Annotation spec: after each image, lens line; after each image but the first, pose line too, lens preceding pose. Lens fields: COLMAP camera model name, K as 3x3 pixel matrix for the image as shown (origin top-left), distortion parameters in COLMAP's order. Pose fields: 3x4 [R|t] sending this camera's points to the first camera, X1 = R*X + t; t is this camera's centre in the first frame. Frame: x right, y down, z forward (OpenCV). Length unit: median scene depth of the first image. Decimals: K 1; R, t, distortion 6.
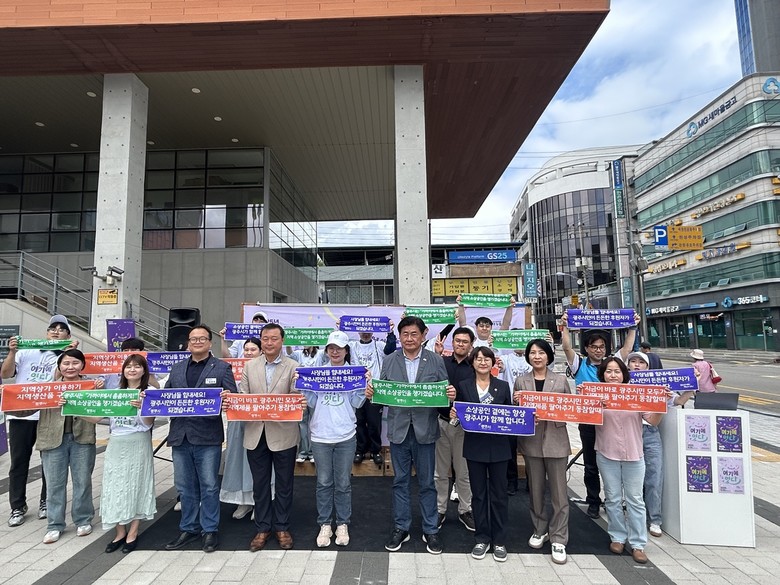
lens RADIAL K [[433.5, 0, 385.1], [0, 433.5, 294.8], [0, 0, 1]] dist [0.000075, 0.000019]
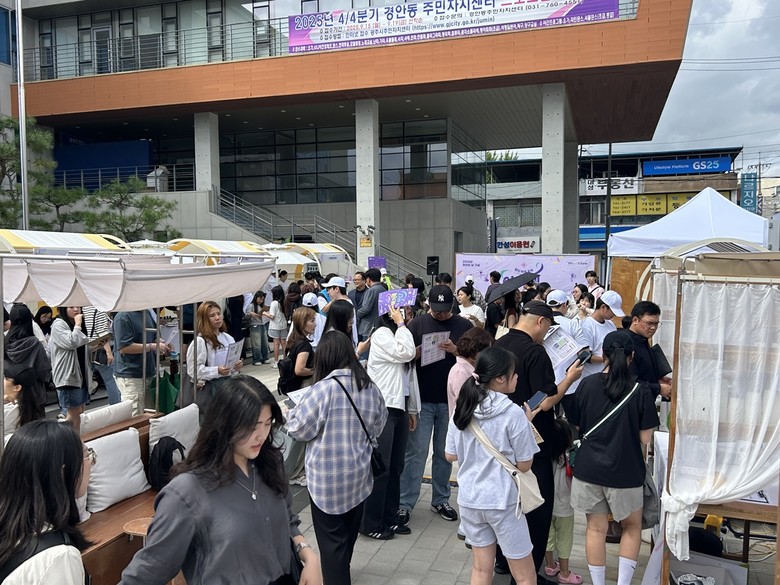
lens RADIAL K [[697.3, 0, 388.0], [0, 697.3, 296.8], [0, 0, 1]] dist [0.086672, 0.001386]
pose [[0.960123, 0.025227, -0.278438, 0.114083], [0.017908, 0.988326, 0.151297, -0.106547], [0.279005, -0.150250, 0.948463, -0.864277]]
